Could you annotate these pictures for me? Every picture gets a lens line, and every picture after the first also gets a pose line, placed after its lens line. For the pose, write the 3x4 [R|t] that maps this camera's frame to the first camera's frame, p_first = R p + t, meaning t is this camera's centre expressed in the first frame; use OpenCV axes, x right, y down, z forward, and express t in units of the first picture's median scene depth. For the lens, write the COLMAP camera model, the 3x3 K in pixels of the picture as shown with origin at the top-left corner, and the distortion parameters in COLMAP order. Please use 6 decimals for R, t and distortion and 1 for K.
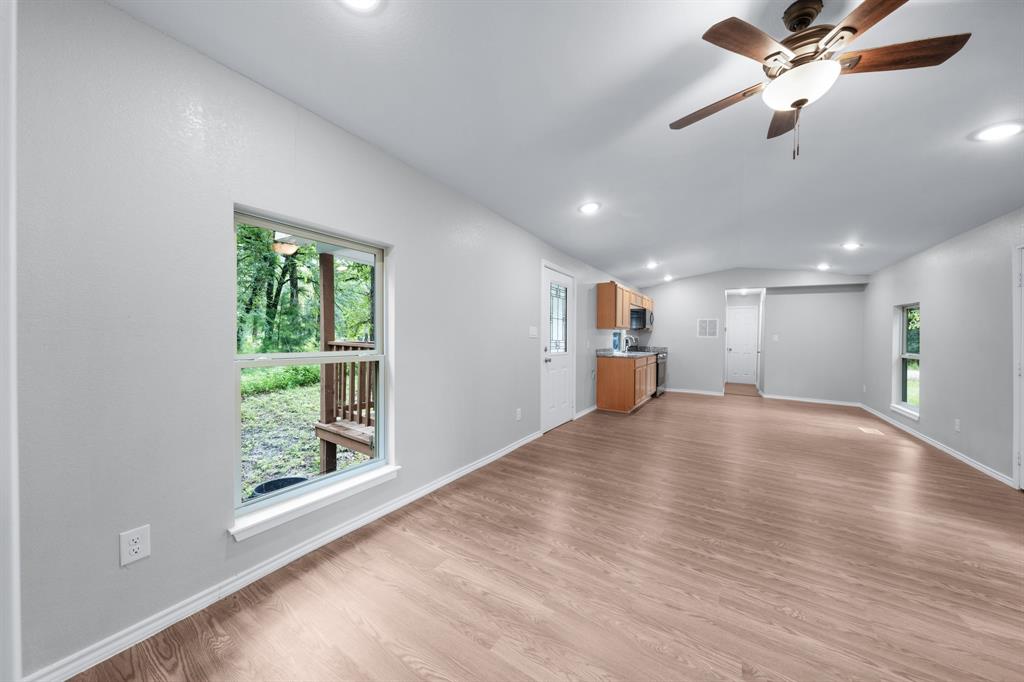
lens RADIAL K [[345.2, 0, 515.9], [0, 345.2, 339.1], [0, 0, 1]] dist [-0.000727, 0.000005]
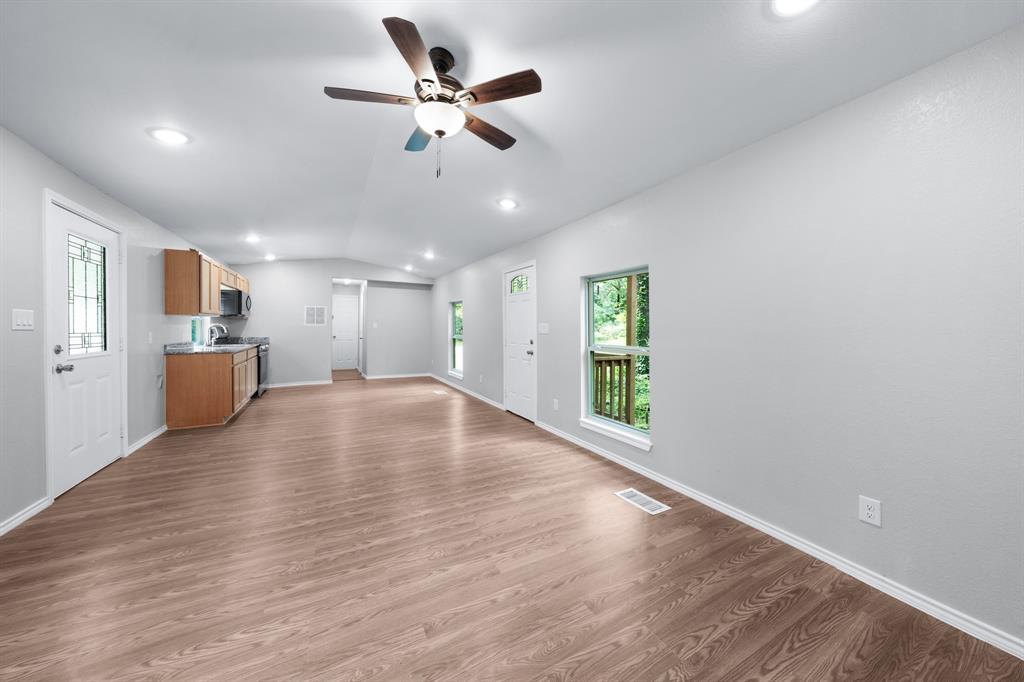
lens RADIAL K [[351.3, 0, 514.5], [0, 351.3, 326.4], [0, 0, 1]] dist [-0.000056, 0.000055]
pose [[0.490960, -0.012421, 0.871094, -0.038486], [0.013202, 0.999890, 0.006817, -0.002101], [-0.871082, 0.008153, 0.491070, 0.048294]]
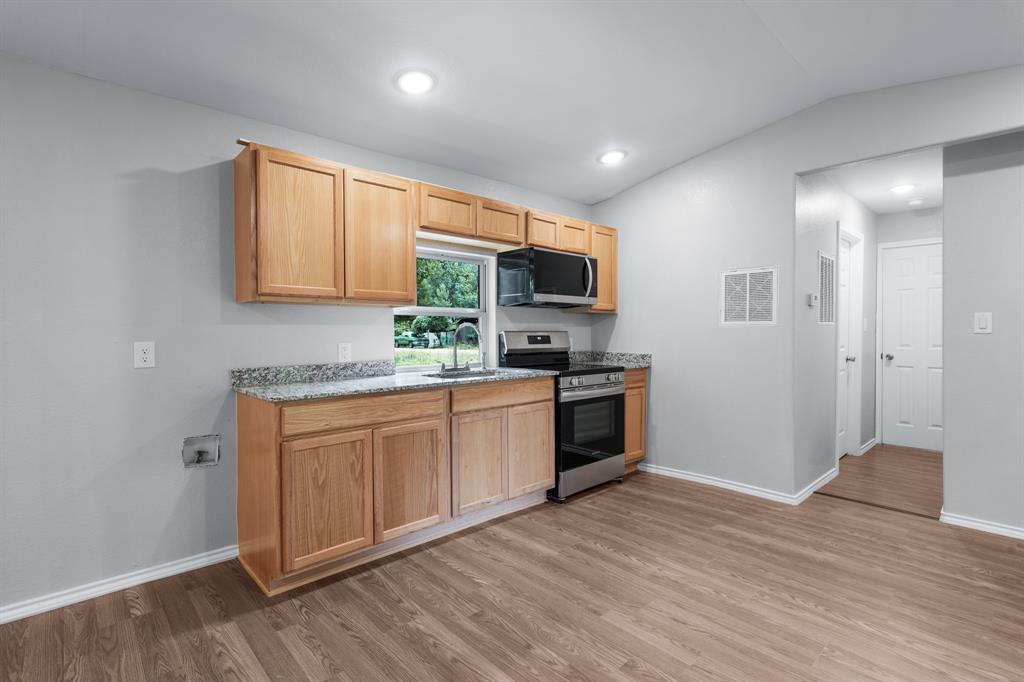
lens RADIAL K [[479.6, 0, 512.9], [0, 479.6, 339.7], [0, 0, 1]] dist [0.002417, 0.000267]
pose [[0.966698, -0.013265, -0.255577, 0.652435], [0.014852, 0.999881, 0.004278, 0.006268], [0.255490, -0.007931, 0.966779, 0.702463]]
